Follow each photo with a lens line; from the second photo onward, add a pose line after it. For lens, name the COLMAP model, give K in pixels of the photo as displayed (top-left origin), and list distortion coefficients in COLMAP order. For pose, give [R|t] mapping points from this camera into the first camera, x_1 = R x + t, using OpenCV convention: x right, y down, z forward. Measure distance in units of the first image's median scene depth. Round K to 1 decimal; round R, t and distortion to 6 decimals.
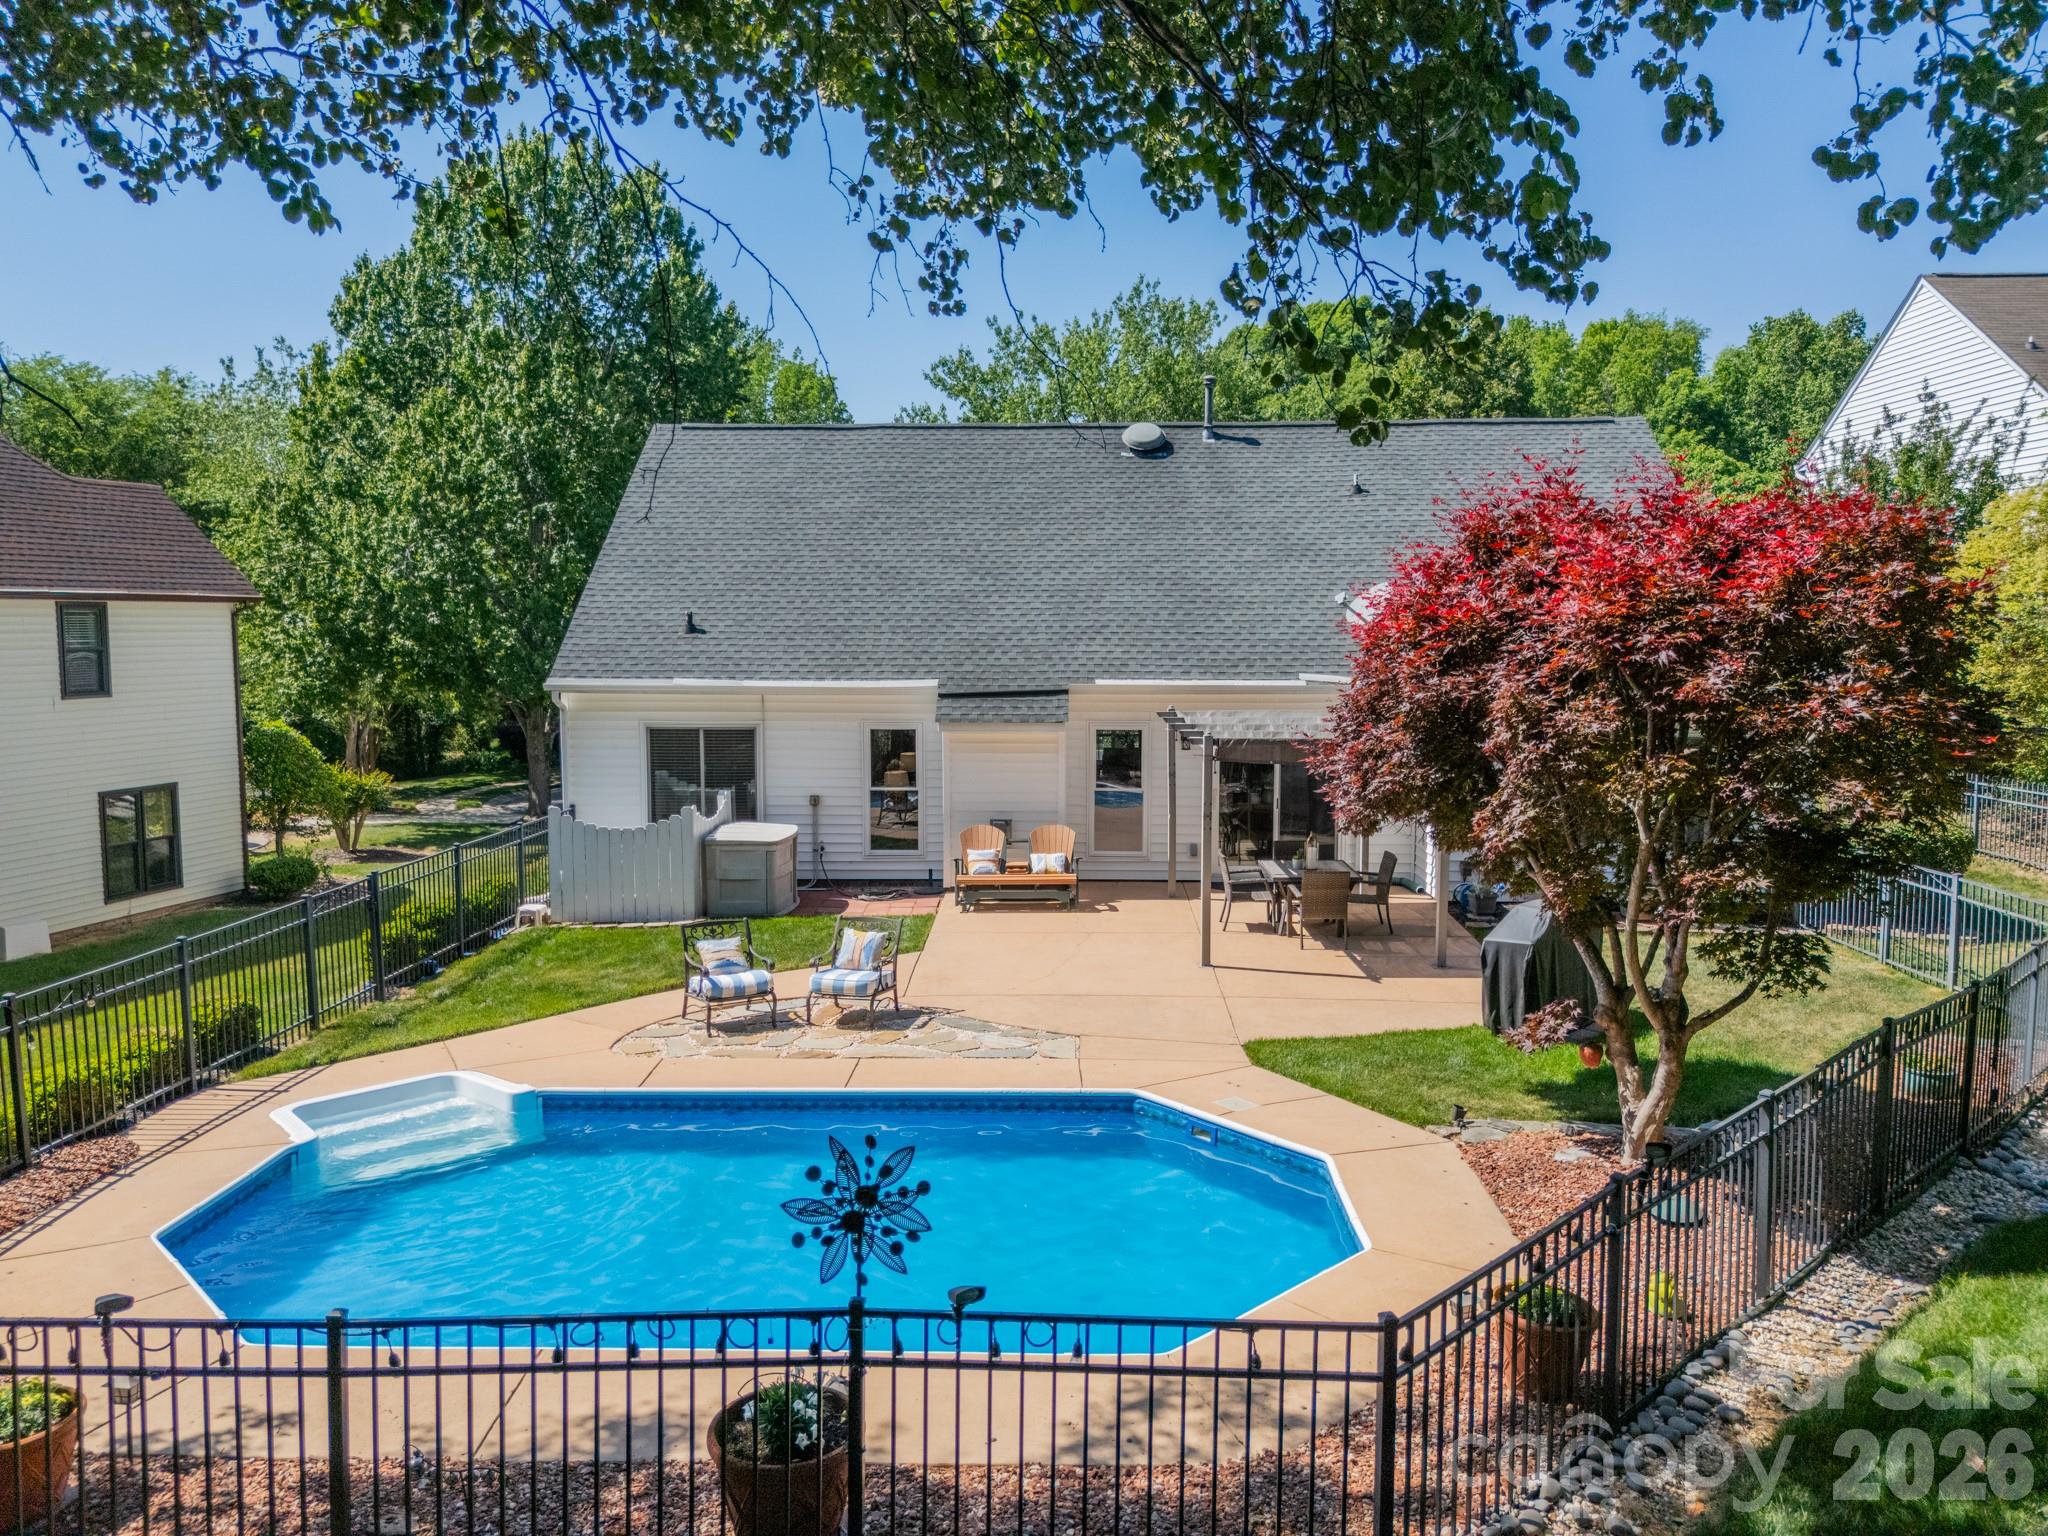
lens RADIAL K [[1507.8, 0, 1037.4], [0, 1507.8, 765.4], [0, 0, 1]] dist [0.067853, -0.055784]
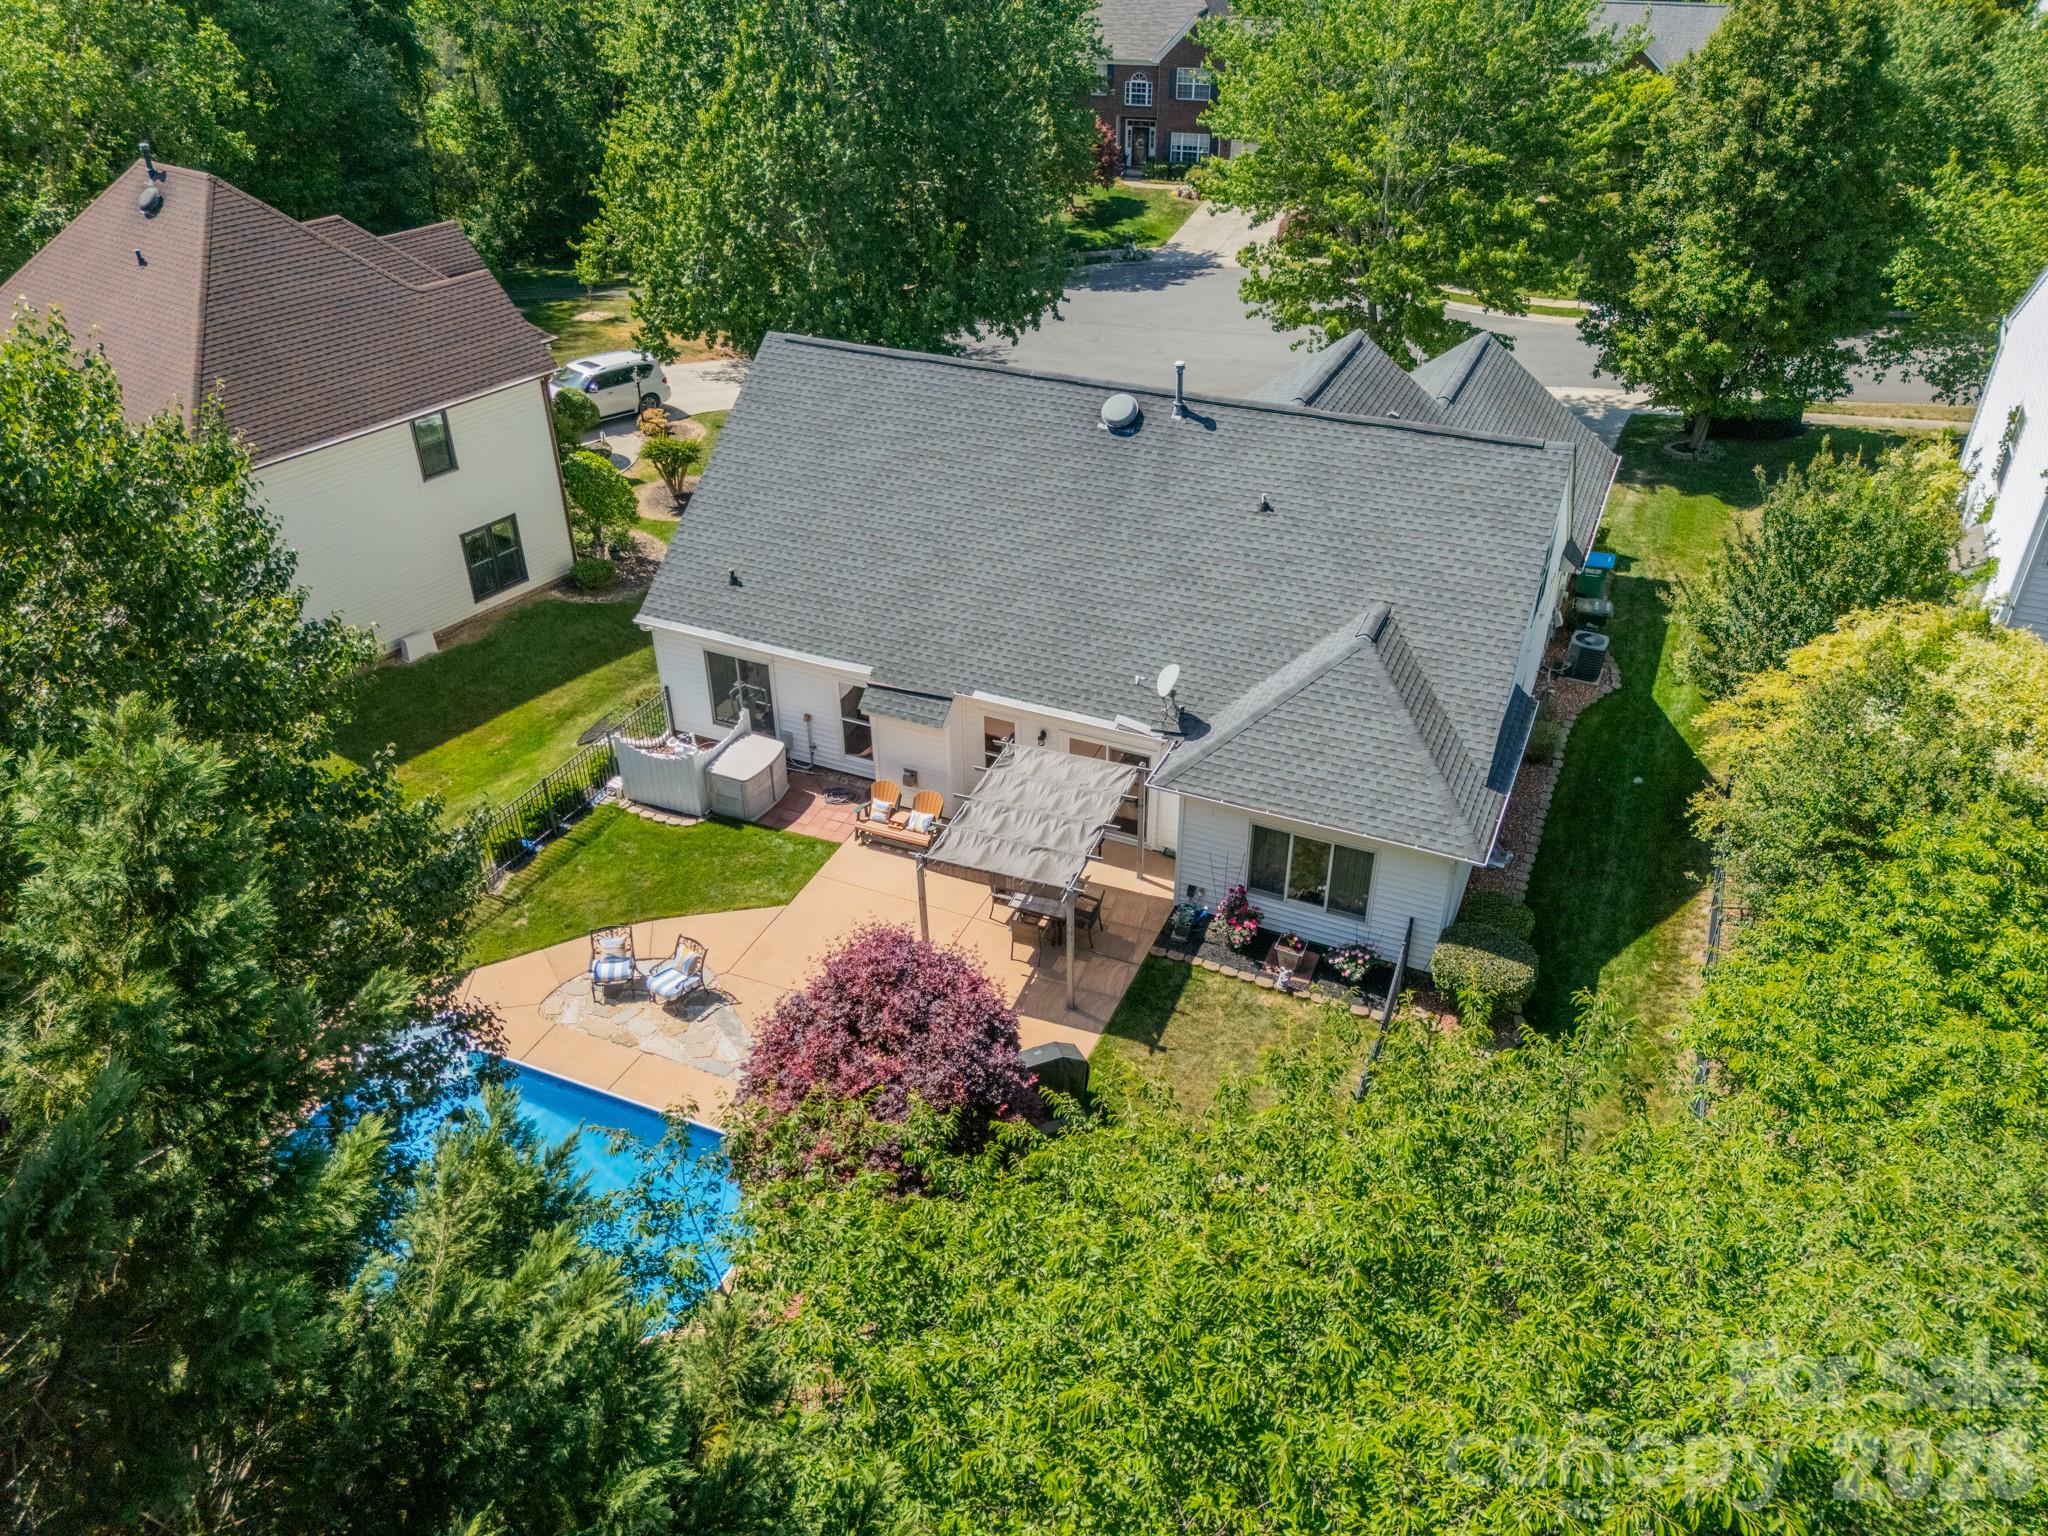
lens RADIAL K [[1507.8, 0, 1037.4], [0, 1507.8, 765.4], [0, 0, 1]] dist [0.067853, -0.055784]
pose [[0.927912, 0.203029, -0.312665, 0.432603], [-0.040482, 0.888609, 0.456876, -0.505879], [0.370596, -0.411283, 0.832769, -0.112140]]
